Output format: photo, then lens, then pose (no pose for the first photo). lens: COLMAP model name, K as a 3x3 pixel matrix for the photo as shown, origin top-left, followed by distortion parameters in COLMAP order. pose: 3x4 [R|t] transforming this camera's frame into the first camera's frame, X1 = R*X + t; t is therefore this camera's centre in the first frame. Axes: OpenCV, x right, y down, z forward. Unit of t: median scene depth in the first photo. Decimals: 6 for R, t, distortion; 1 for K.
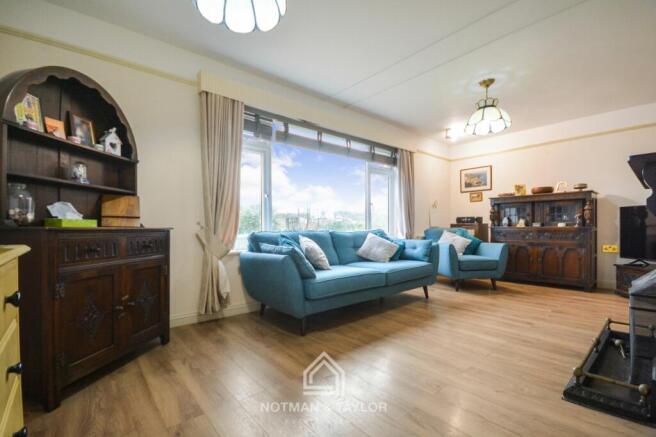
lens RADIAL K [[294.2, 0, 327.1], [0, 294.2, 223.8], [0, 0, 1]] dist [0.004359, -0.000059]
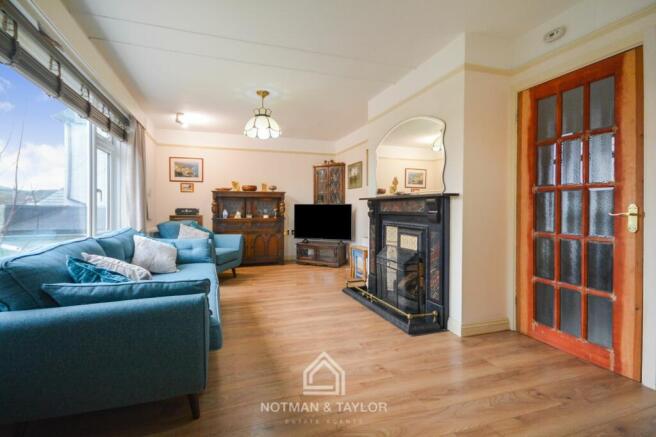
lens RADIAL K [[294.2, 0, 311.2], [0, 294.2, 208.3], [0, 0, 1]] dist [0.004359, -0.000059]
pose [[0.393756, 0.004517, 0.919204, -0.316352], [-0.013560, 0.999908, 0.000895, -0.036886], [-0.919115, -0.012817, 0.393781, 0.301175]]
